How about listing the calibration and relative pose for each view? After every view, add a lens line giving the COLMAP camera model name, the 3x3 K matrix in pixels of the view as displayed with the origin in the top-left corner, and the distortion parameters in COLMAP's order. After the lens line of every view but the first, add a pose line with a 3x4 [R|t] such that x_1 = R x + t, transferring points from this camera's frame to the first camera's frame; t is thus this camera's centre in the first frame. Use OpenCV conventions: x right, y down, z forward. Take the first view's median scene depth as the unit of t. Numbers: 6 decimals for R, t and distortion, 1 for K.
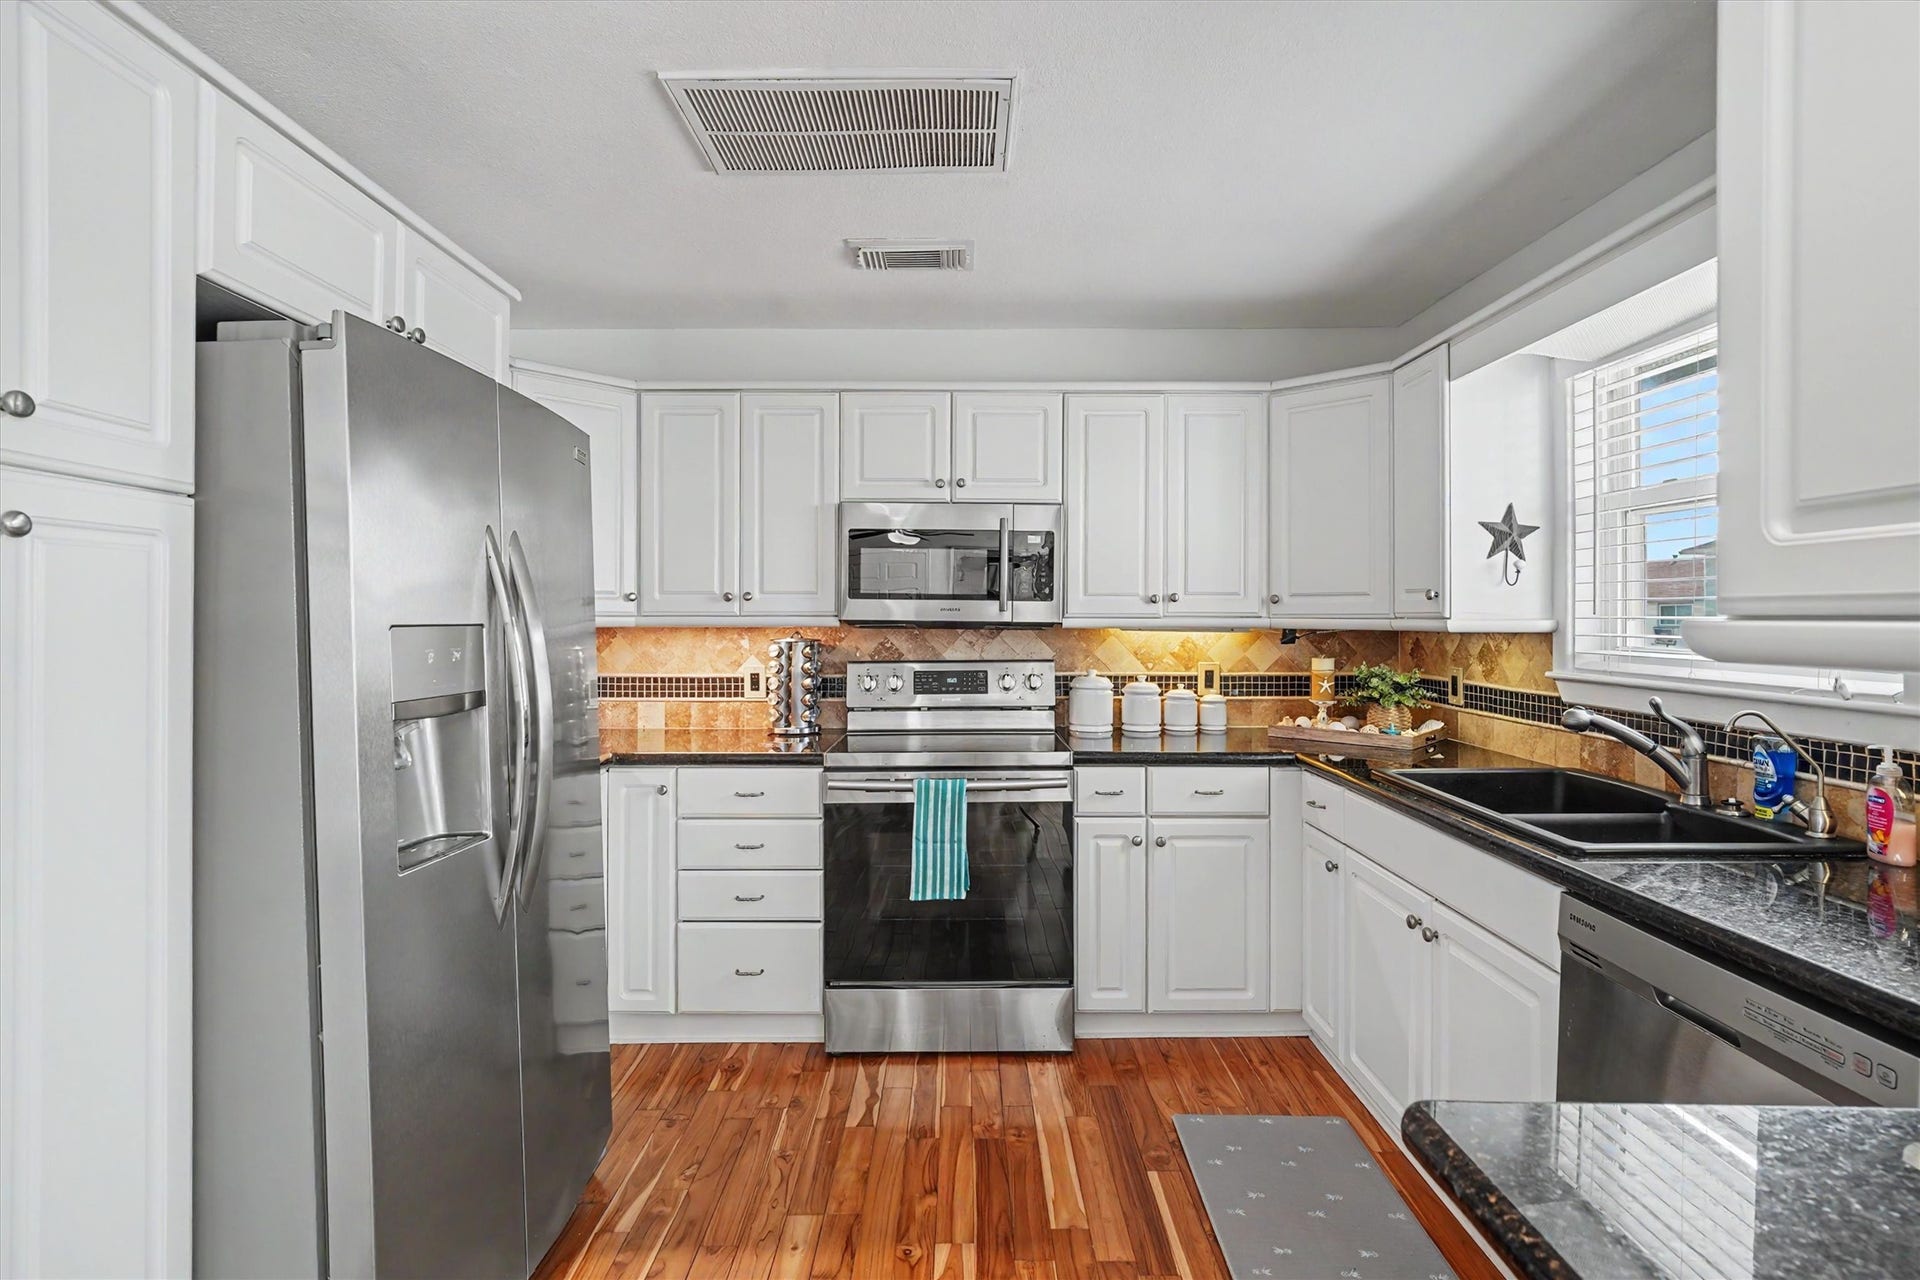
lens RADIAL K [[920.6, 0, 965.8], [0, 920.6, 628.4], [0, 0, 1]] dist [0.000802, 0.000009]
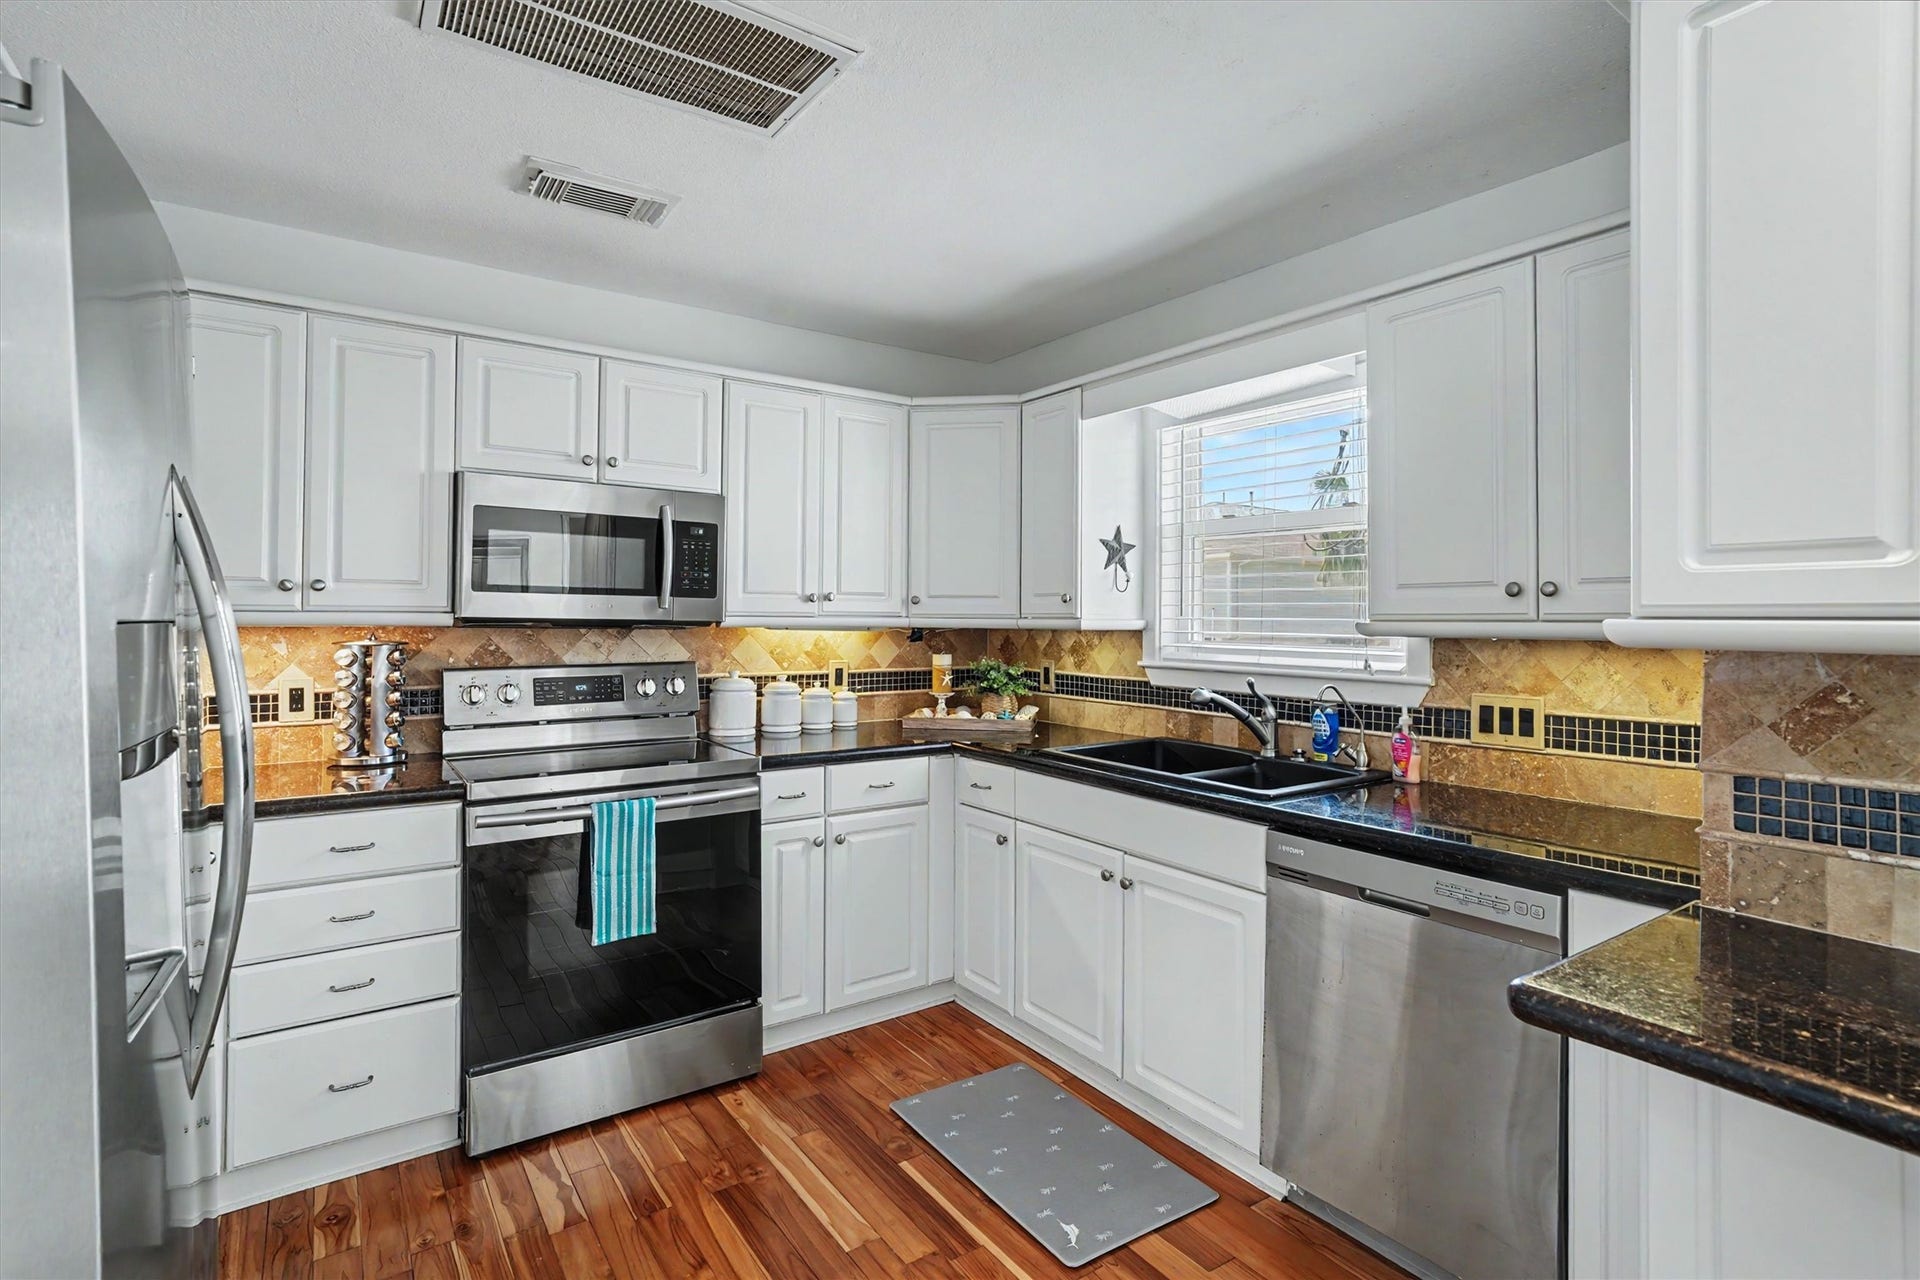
lens RADIAL K [[916.0, 0, 962.9], [0, 916.0, 622.1], [0, 0, 1]] dist [-0.001223, 0.000314]
pose [[0.827844, 0.001648, 0.560956, -0.234003], [0.001765, 0.999983, -0.005541, 0.000053], [-0.560955, 0.005577, 0.827827, 0.093375]]
